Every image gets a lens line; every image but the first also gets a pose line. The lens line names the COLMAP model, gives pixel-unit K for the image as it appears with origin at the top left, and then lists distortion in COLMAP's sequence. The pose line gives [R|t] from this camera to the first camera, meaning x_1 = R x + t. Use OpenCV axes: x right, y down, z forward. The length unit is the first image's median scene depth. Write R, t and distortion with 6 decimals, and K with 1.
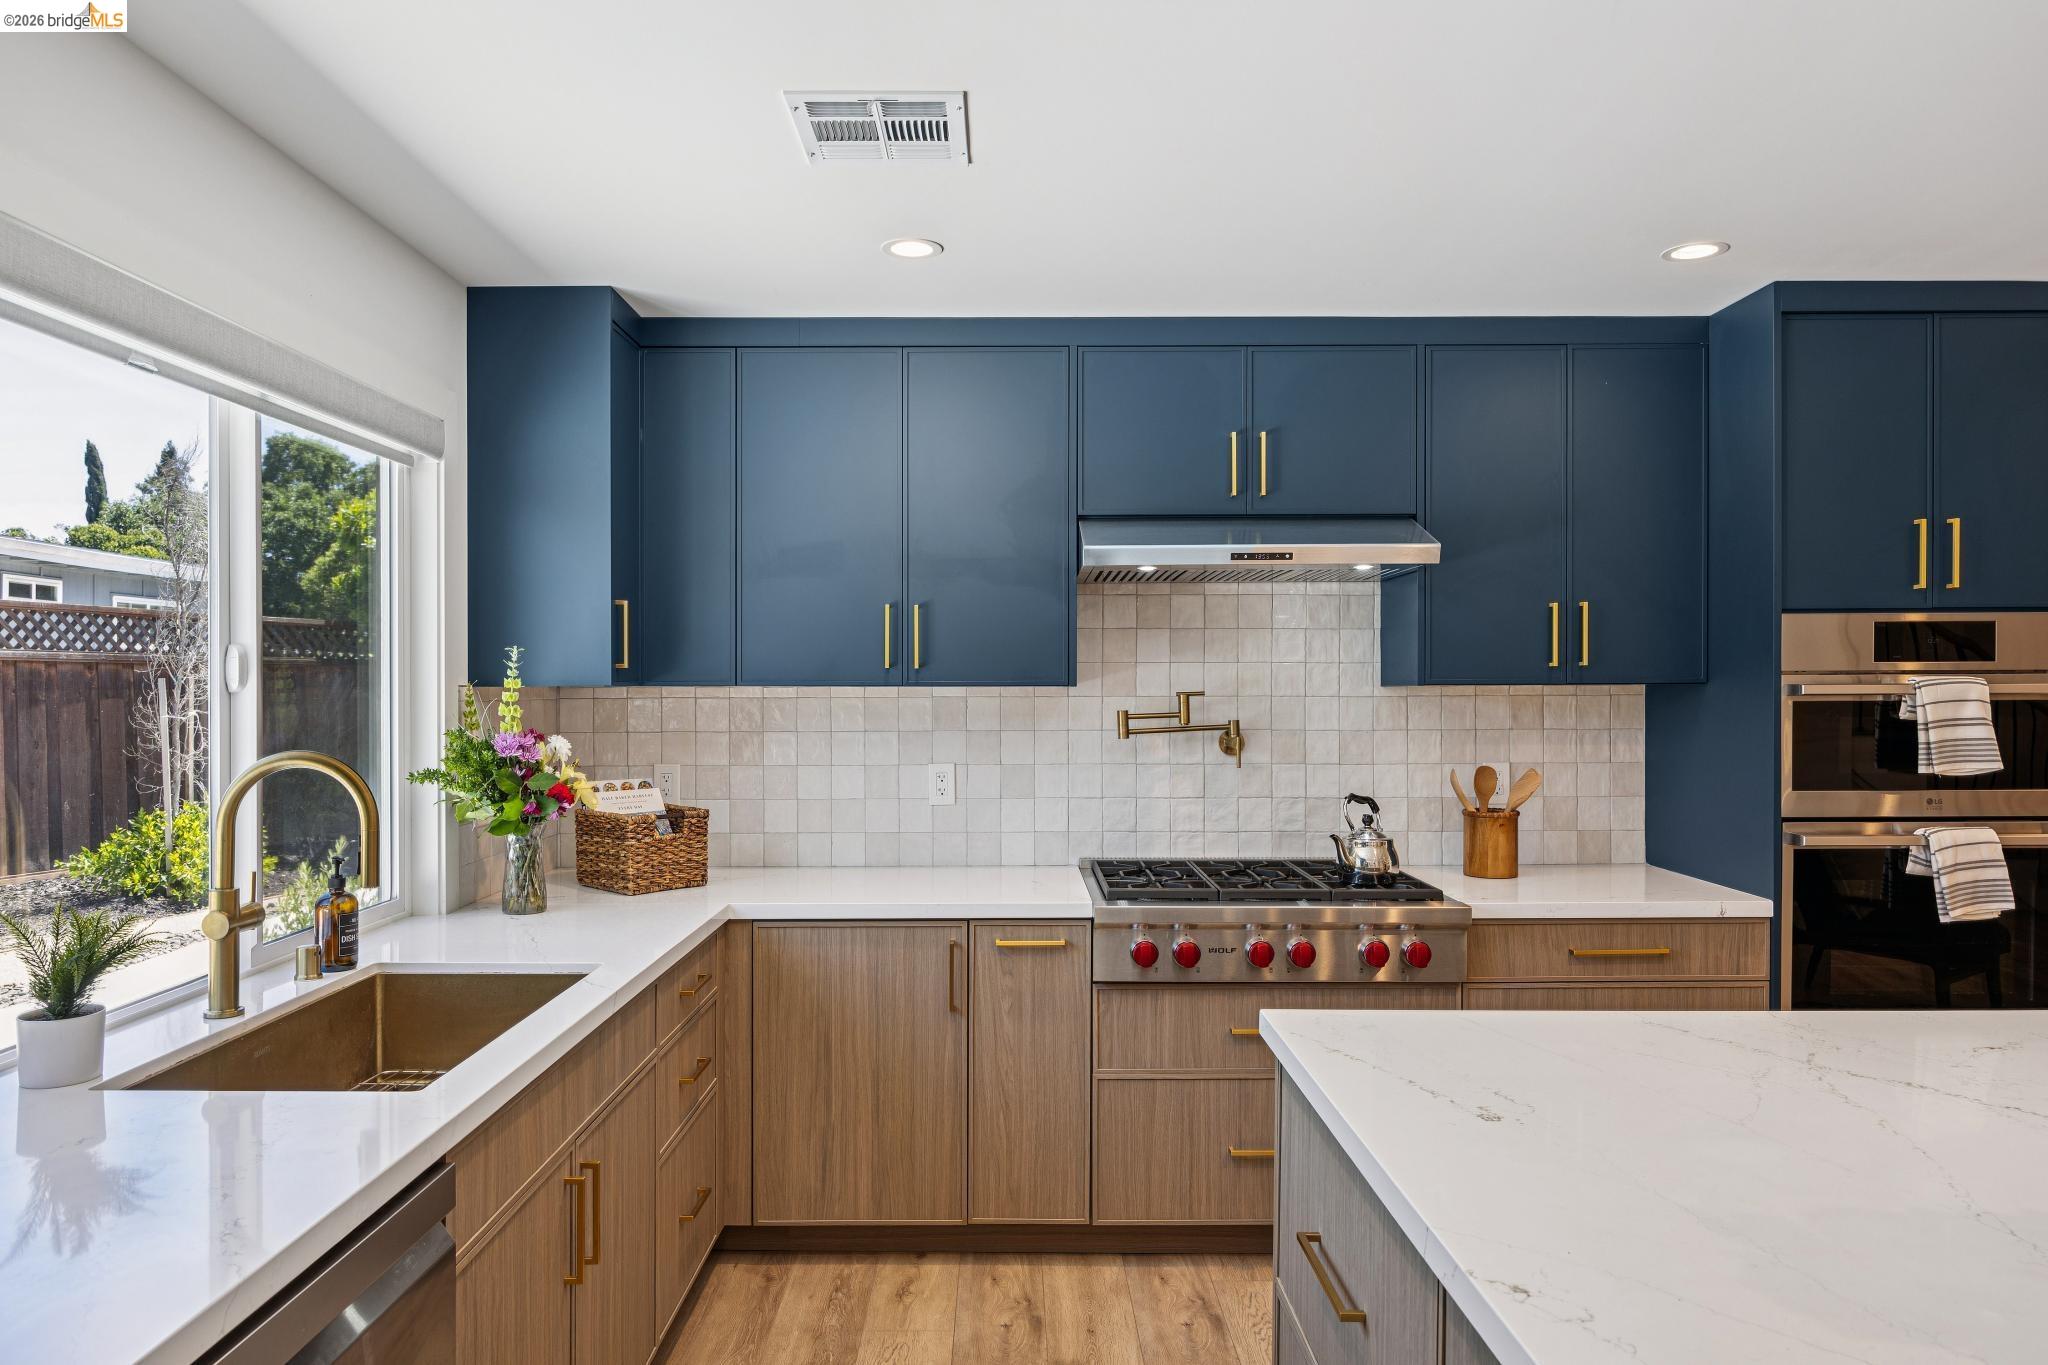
lens RADIAL K [[1277.1, 0, 997.2], [0, 1277.1, 695.3], [0, 0, 1]] dist [-0.013501, 0.000052]
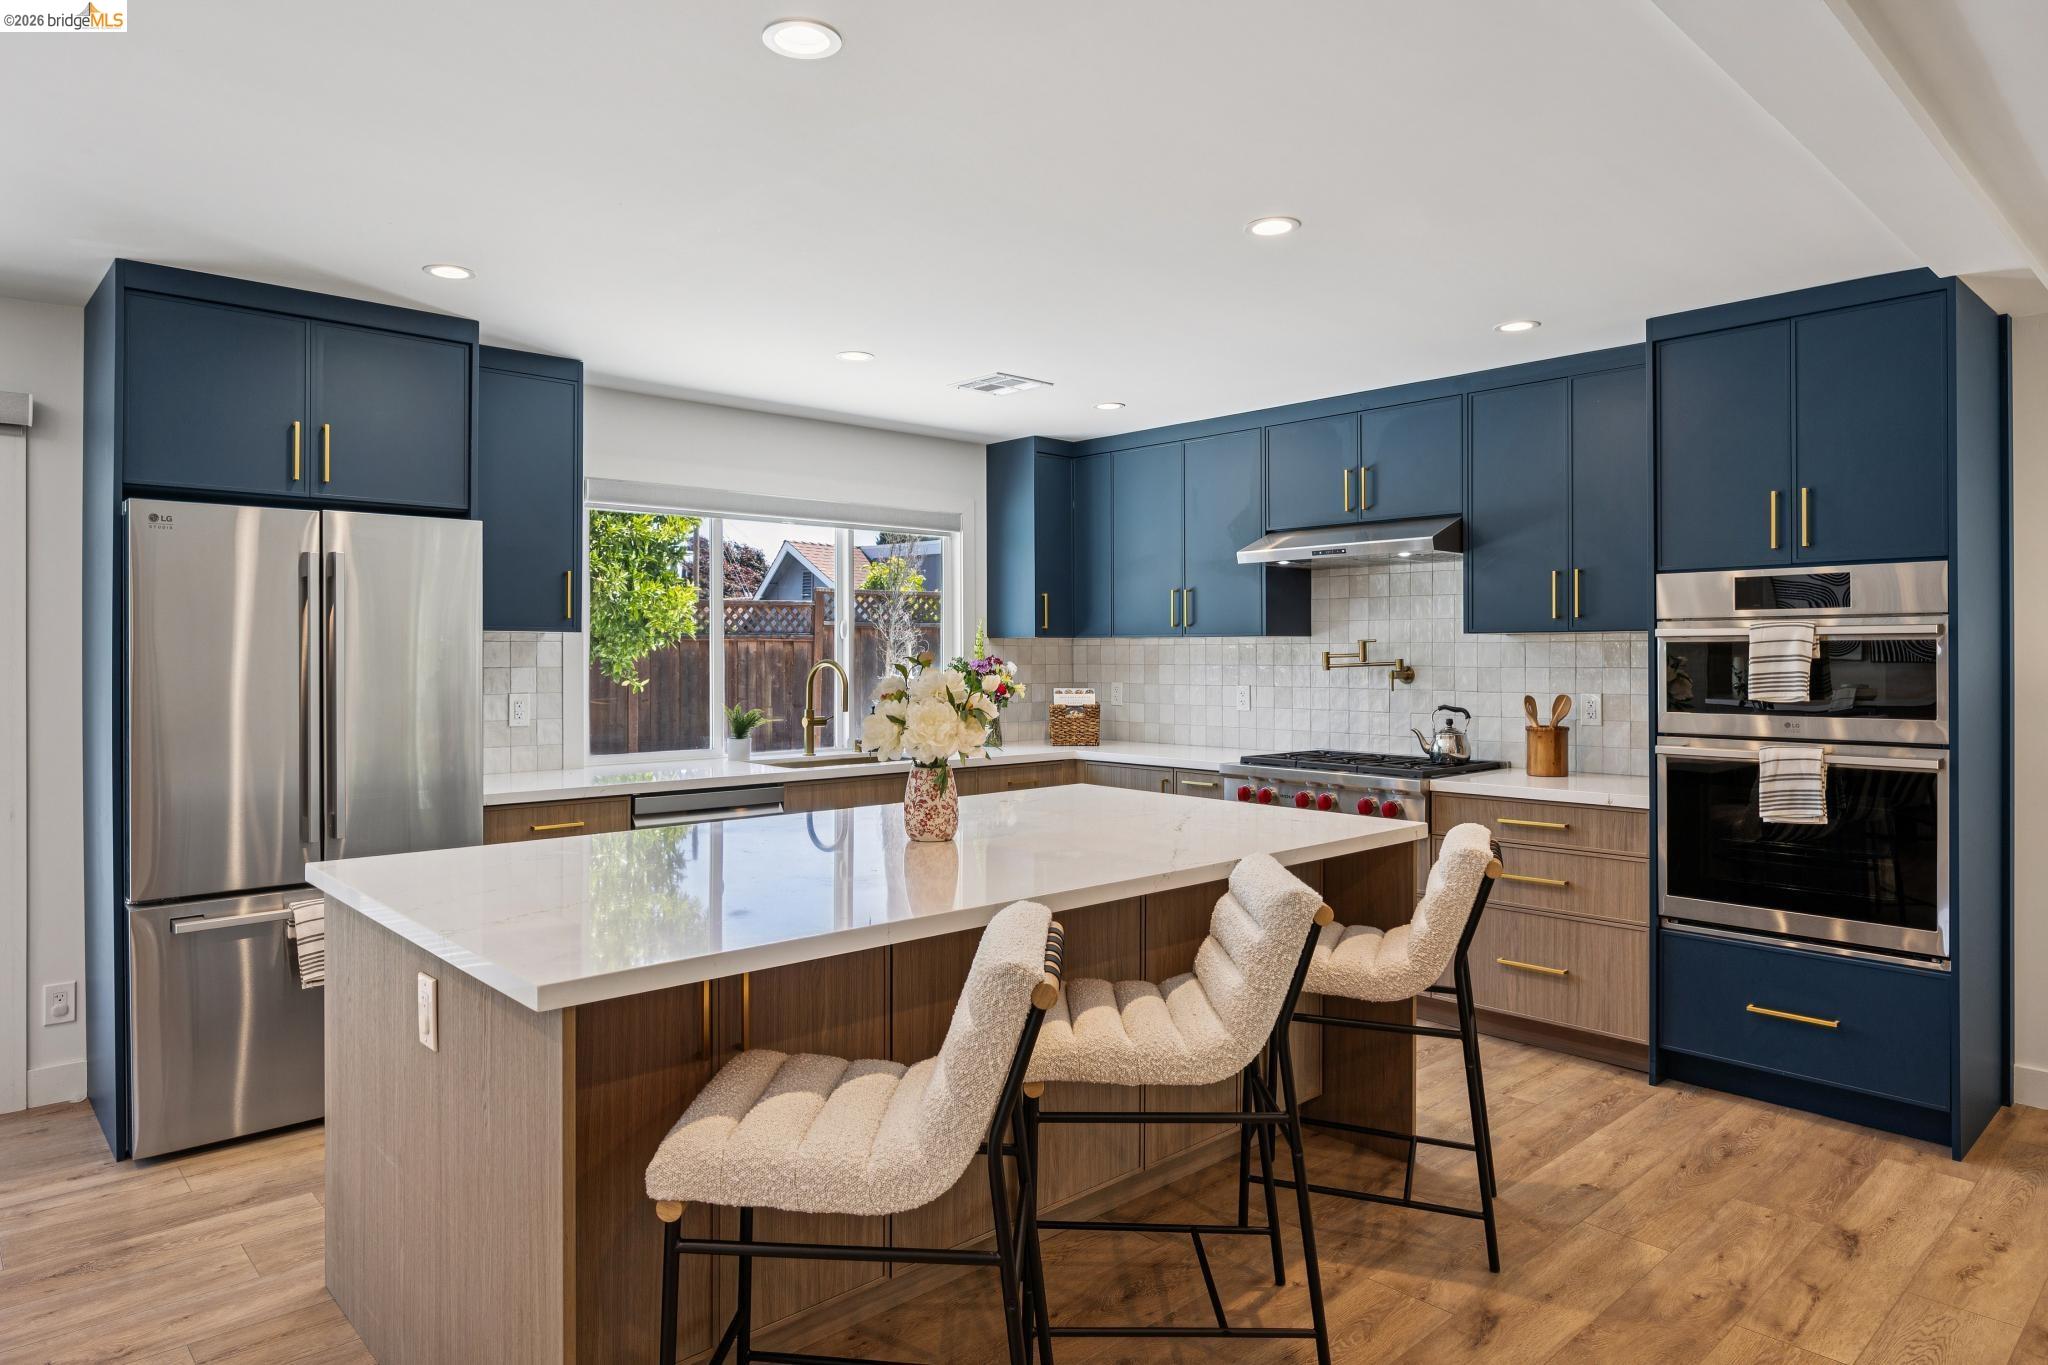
lens RADIAL K [[1239.2, 0, 1025.3], [0, 1239.2, 648.9], [0, 0, 1]] dist [-0.001284, 0.000799]
pose [[0.682368, -0.001200, -0.731008, 1.015718], [-0.005720, 0.999959, -0.006982, 0.021927], [0.730986, 0.008946, 0.682333, -0.303244]]
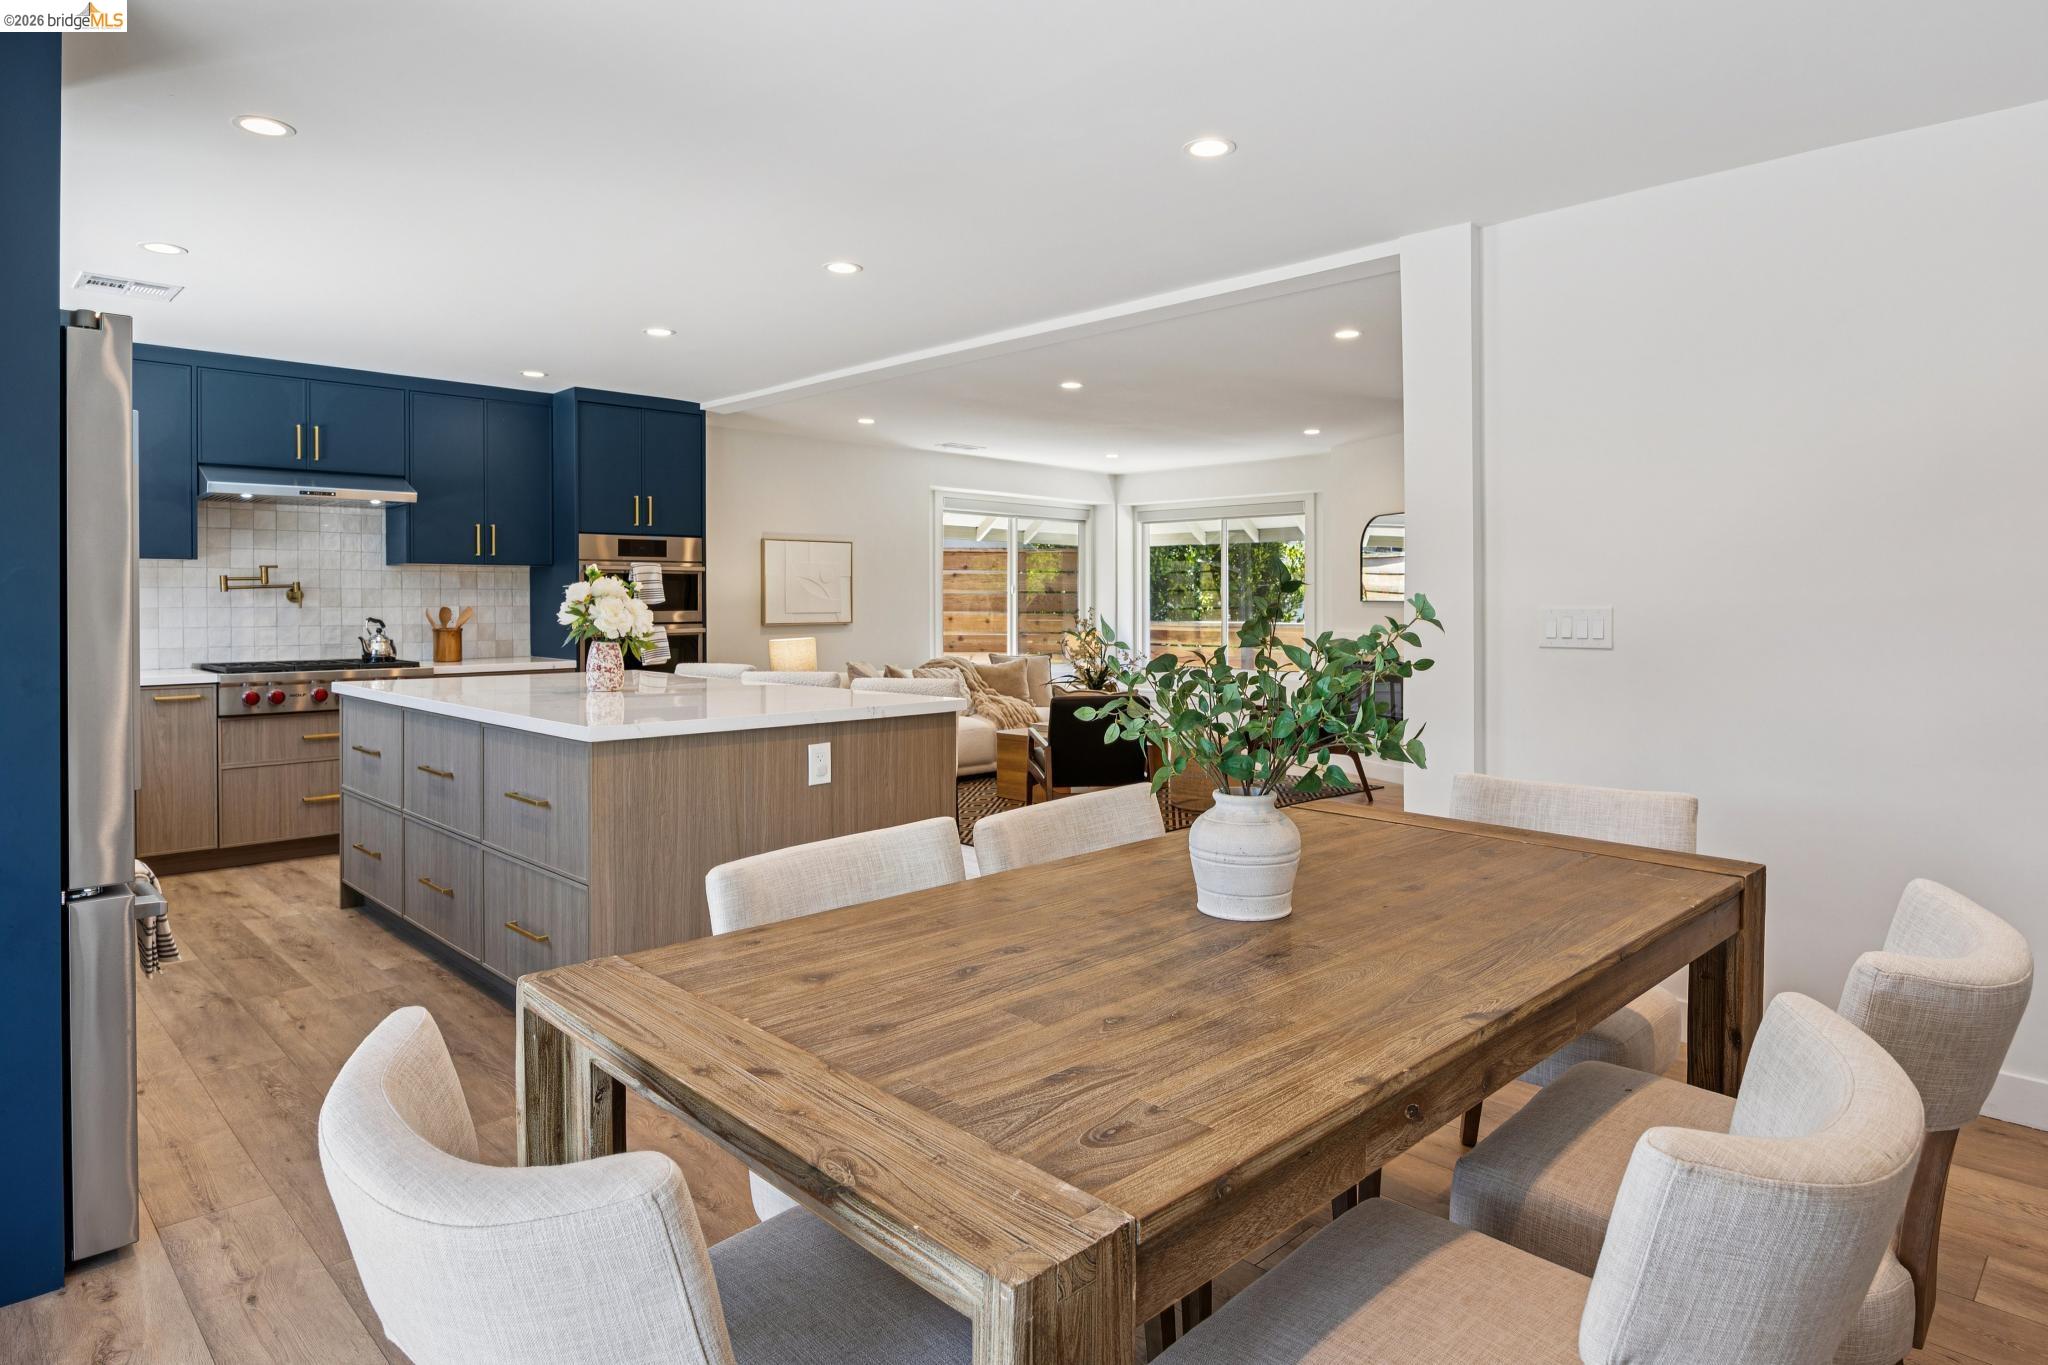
lens RADIAL K [[1175.0, 0, 1025.9], [0, 1175.0, 614.6], [0, 0, 1]] dist [-0.003280, -0.001667]
pose [[0.707214, -0.007932, 0.706955, -0.277563], [0.004793, 0.999968, 0.006425, 0.064763], [-0.706983, -0.001155, 0.707230, -0.965258]]
